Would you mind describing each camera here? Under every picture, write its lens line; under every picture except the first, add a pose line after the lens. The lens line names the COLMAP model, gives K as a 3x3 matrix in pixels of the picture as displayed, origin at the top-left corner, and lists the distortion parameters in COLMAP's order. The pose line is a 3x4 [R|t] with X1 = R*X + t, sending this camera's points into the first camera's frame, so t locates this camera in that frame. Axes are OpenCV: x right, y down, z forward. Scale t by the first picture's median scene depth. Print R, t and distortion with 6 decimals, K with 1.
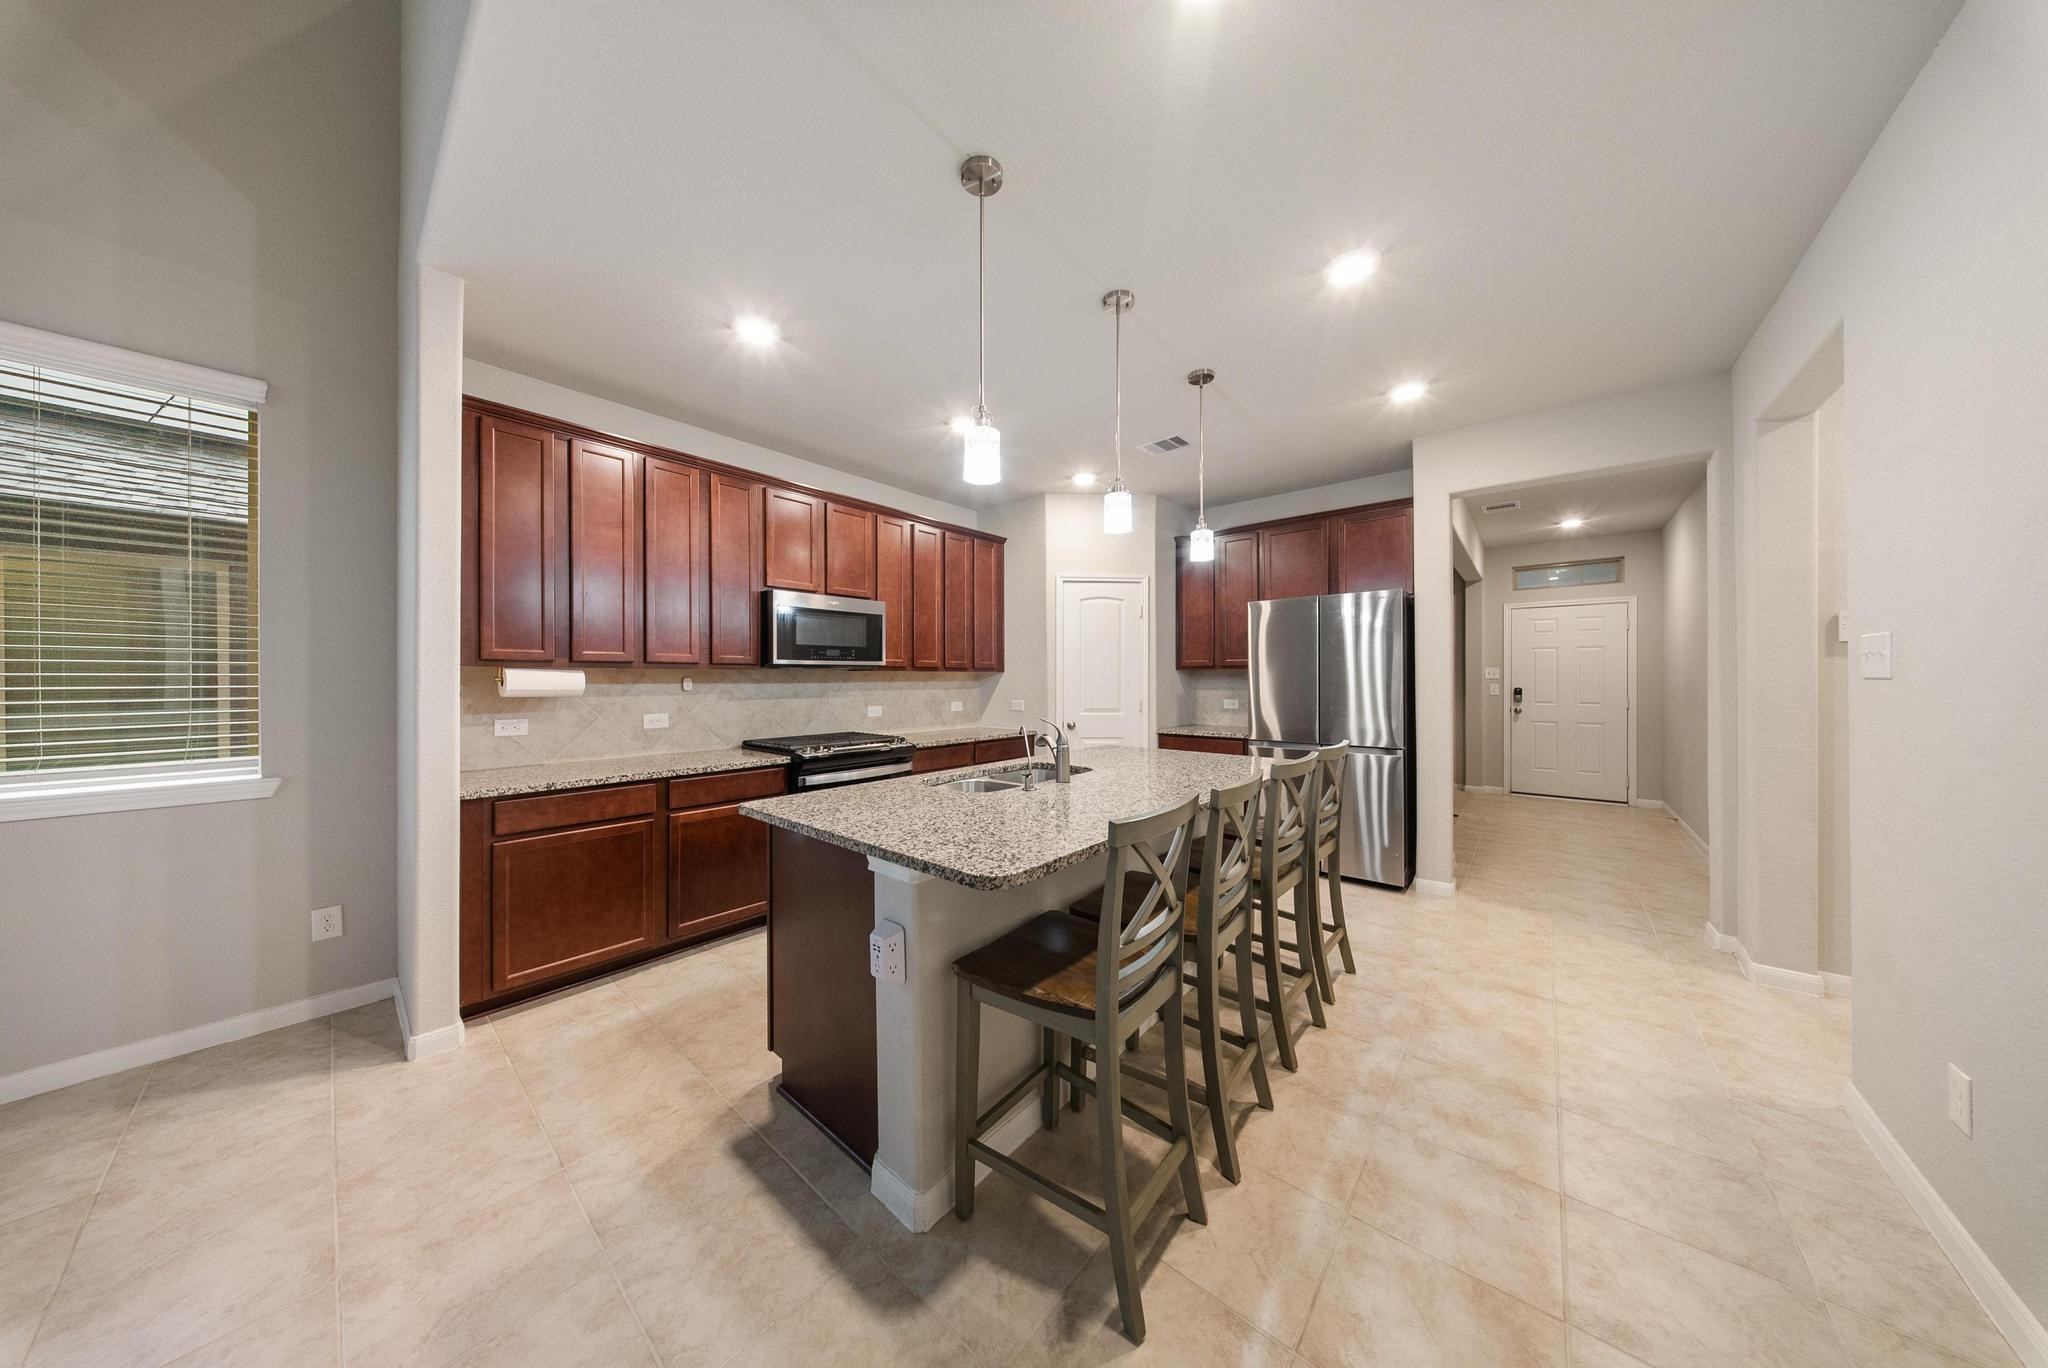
lens RADIAL K [[605.6, 0, 1028.6], [0, 605.6, 676.4], [0, 0, 1]] dist [-0.000513, -0.000082]
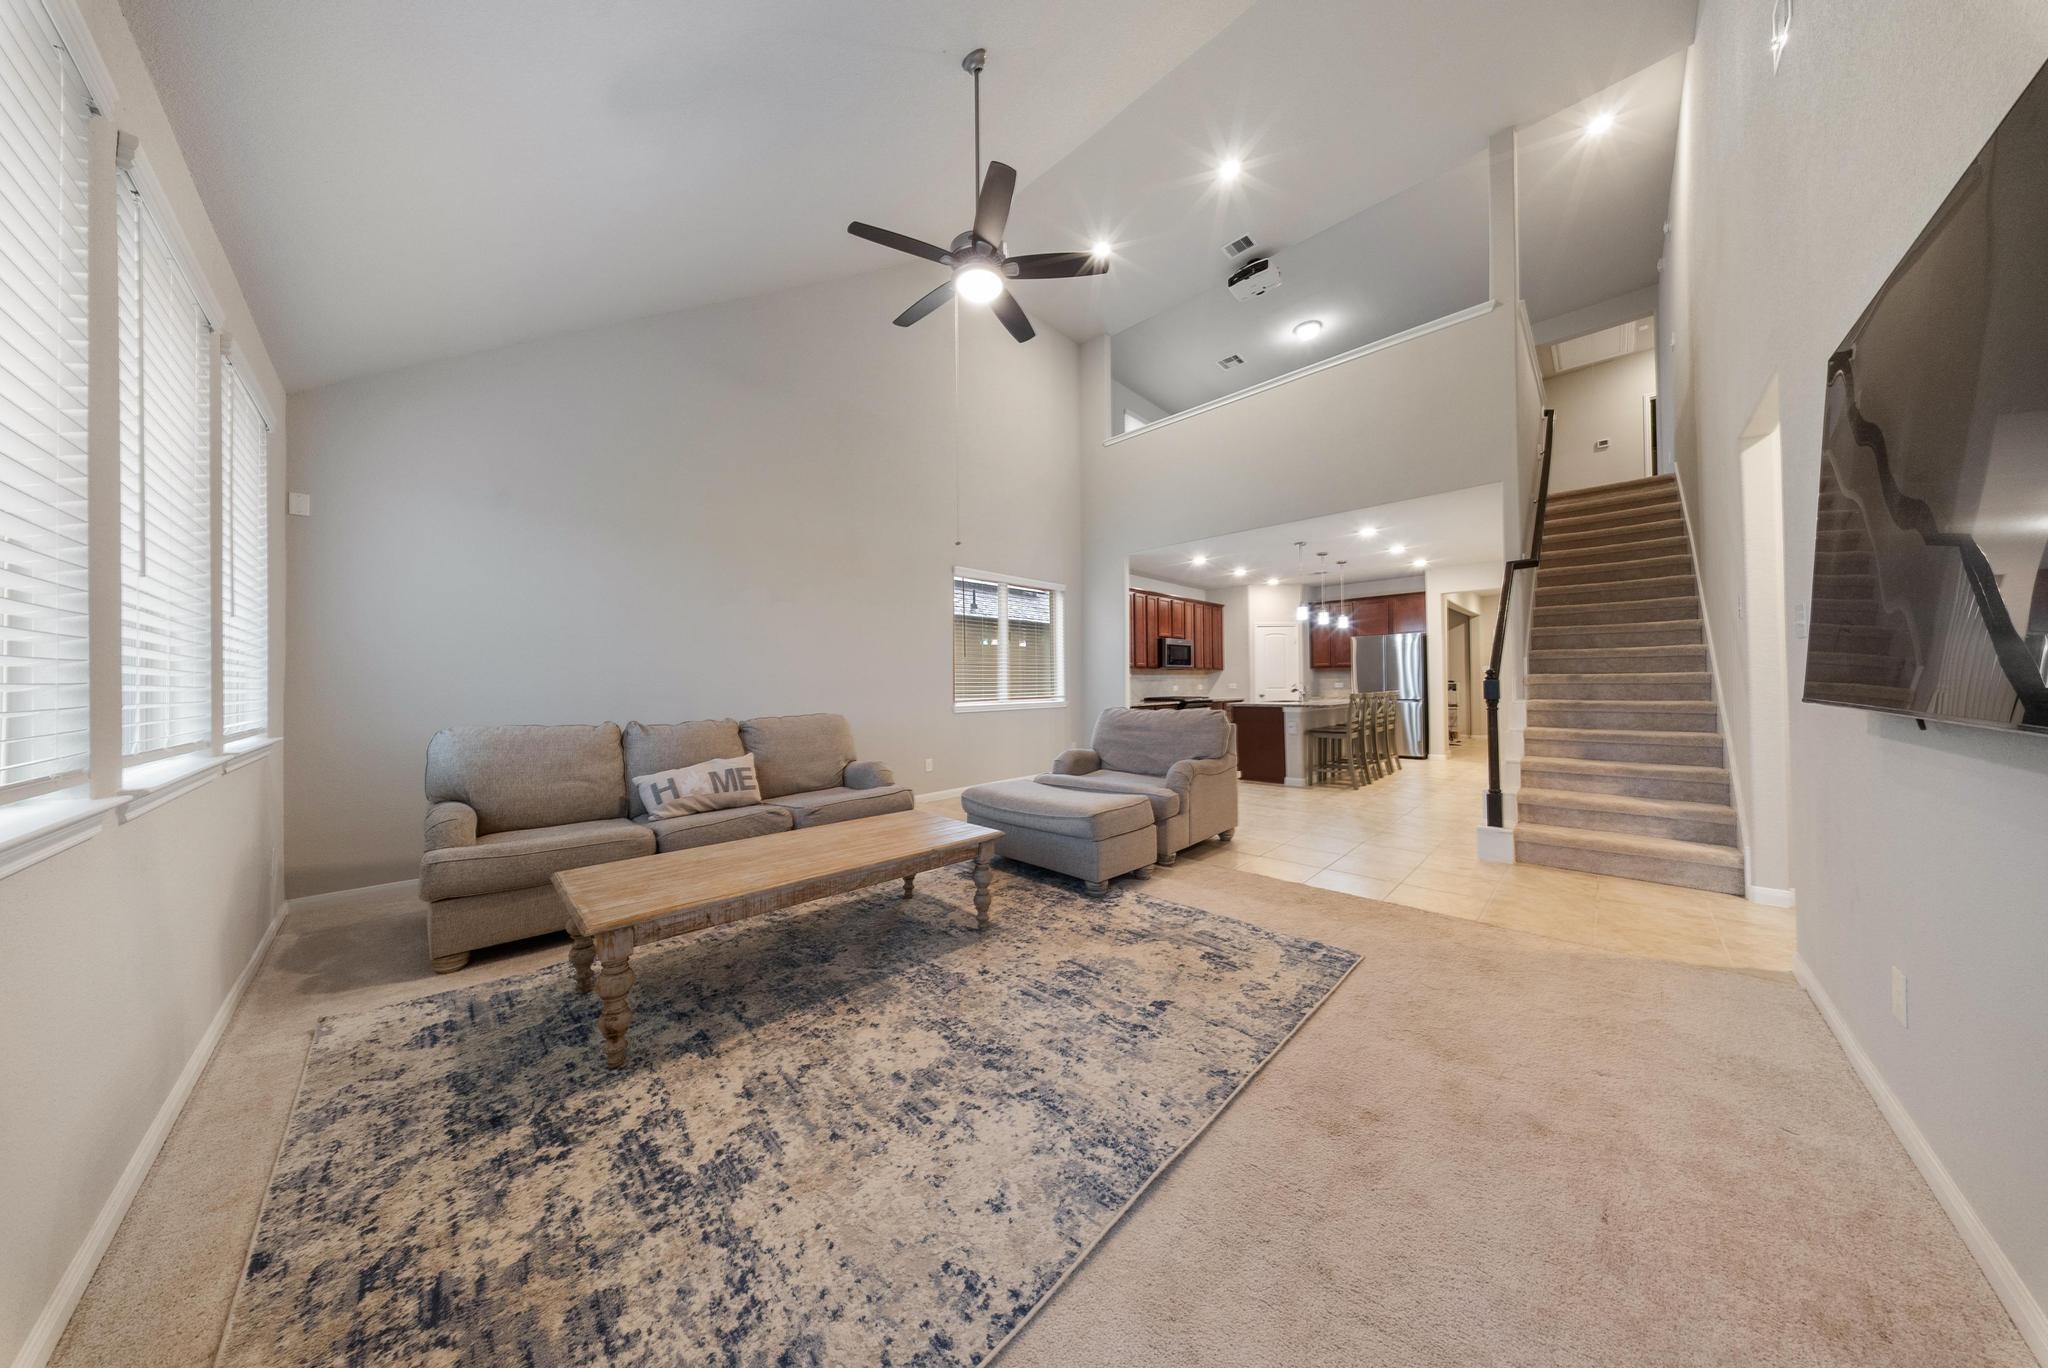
lens RADIAL K [[605.6, 0, 1022.7], [0, 605.6, 679.3], [0, 0, 1]] dist [-0.000513, -0.000082]
pose [[0.996923, -0.010614, -0.077659, -0.766857], [0.010146, 0.999928, -0.006420, 0.039865], [0.077721, 0.005612, 0.996959, -1.497425]]
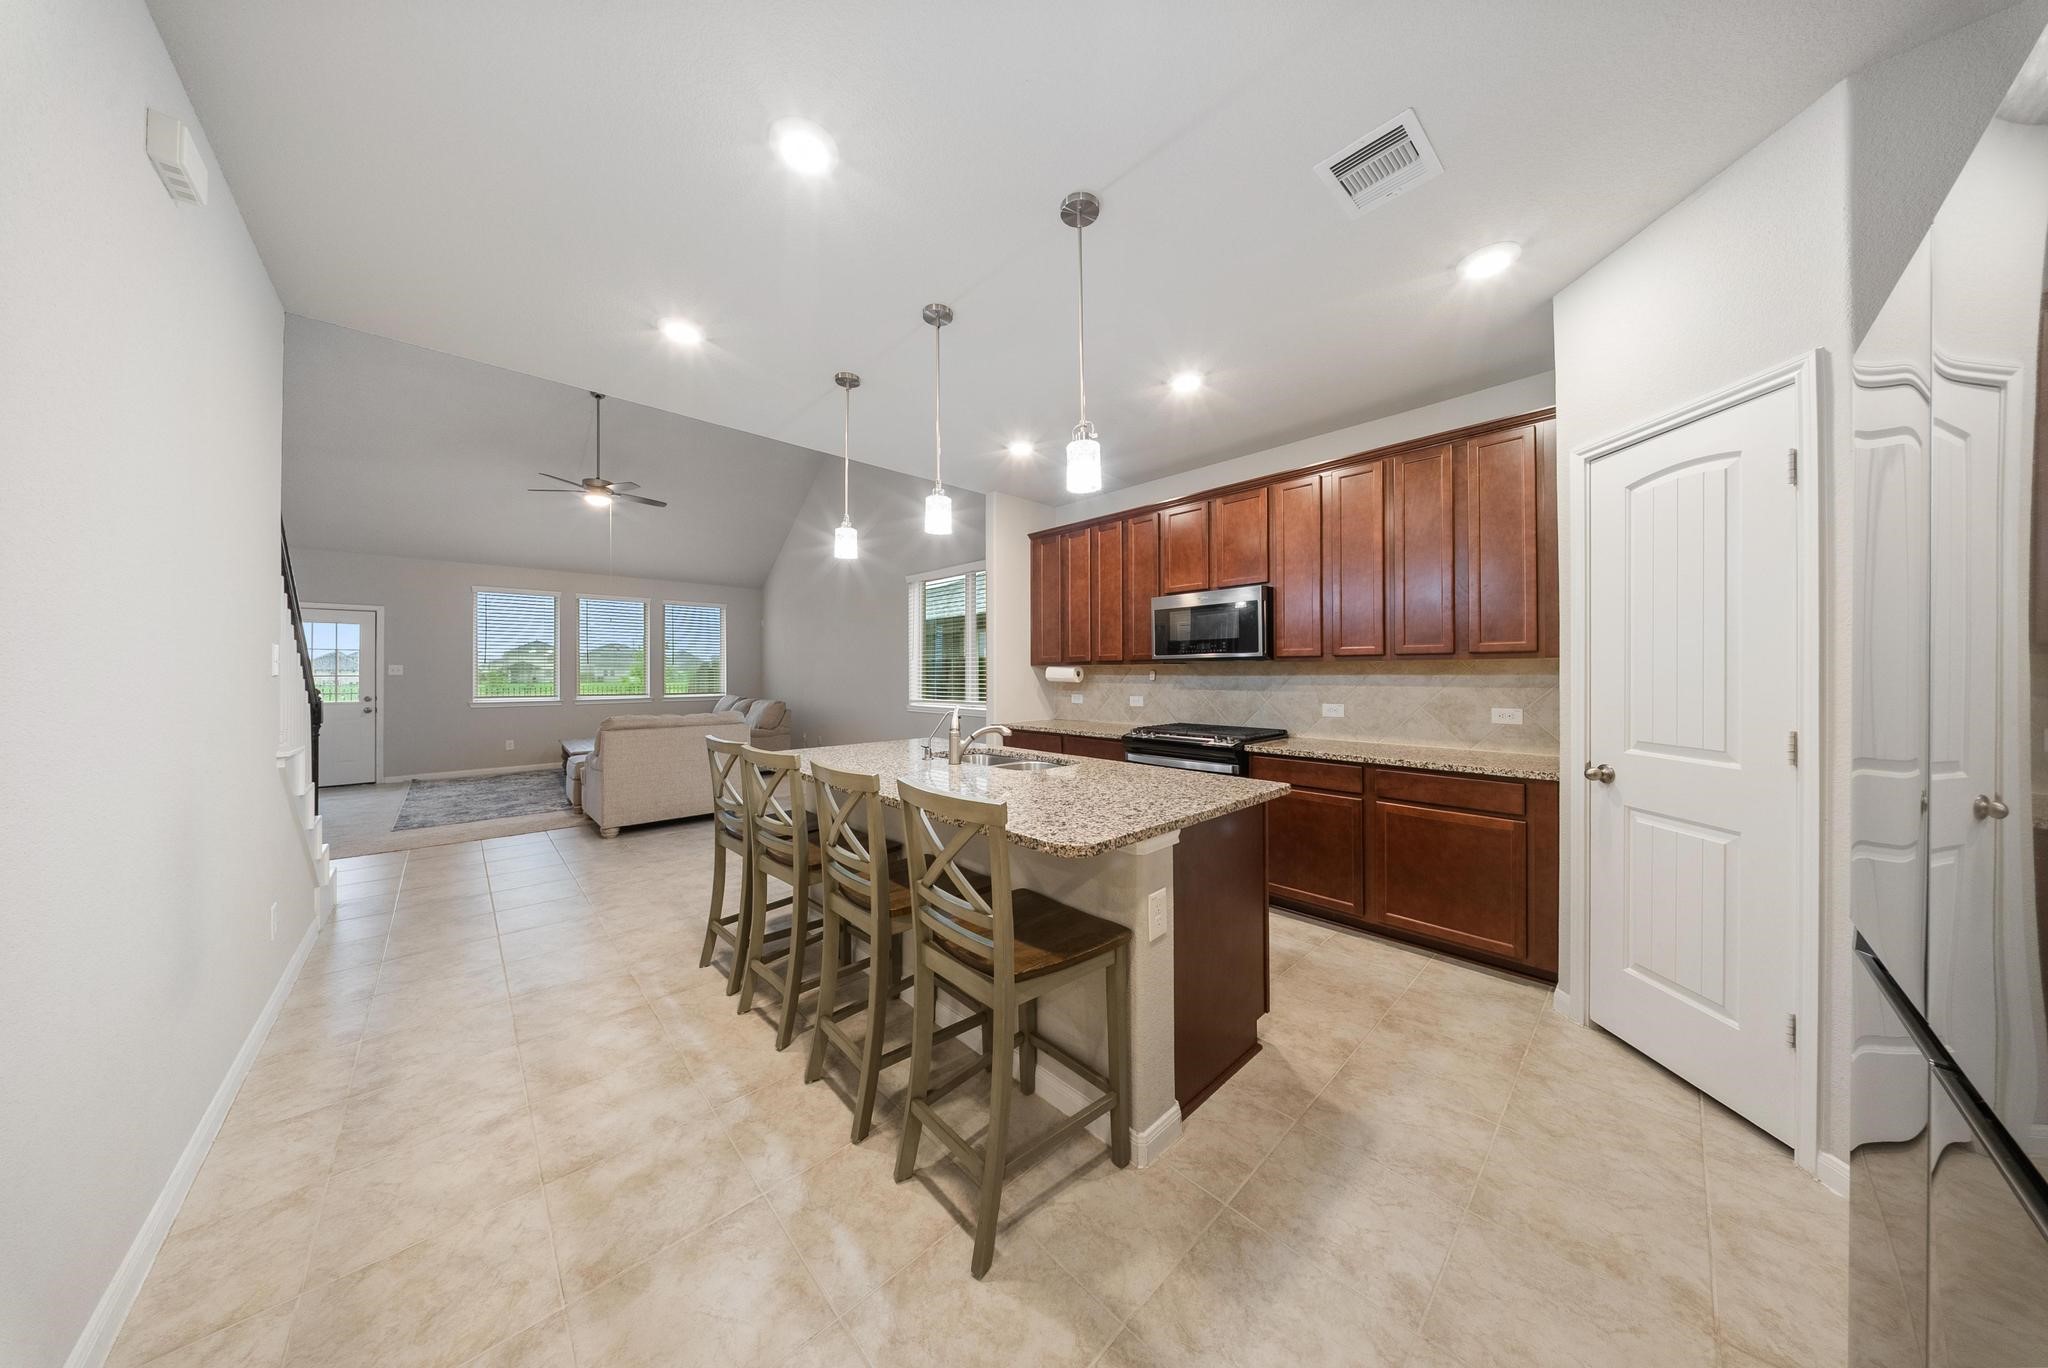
lens RADIAL K [[605.6, 0, 1031.3], [0, 605.6, 702.2], [0, 0, 1]] dist [-0.000513, -0.000082]
pose [[-0.105221, 0.056804, -0.992825, 0.738940], [0.011023, 0.998373, 0.055954, -0.005462], [0.994388, -0.005056, -0.105676, 0.810584]]
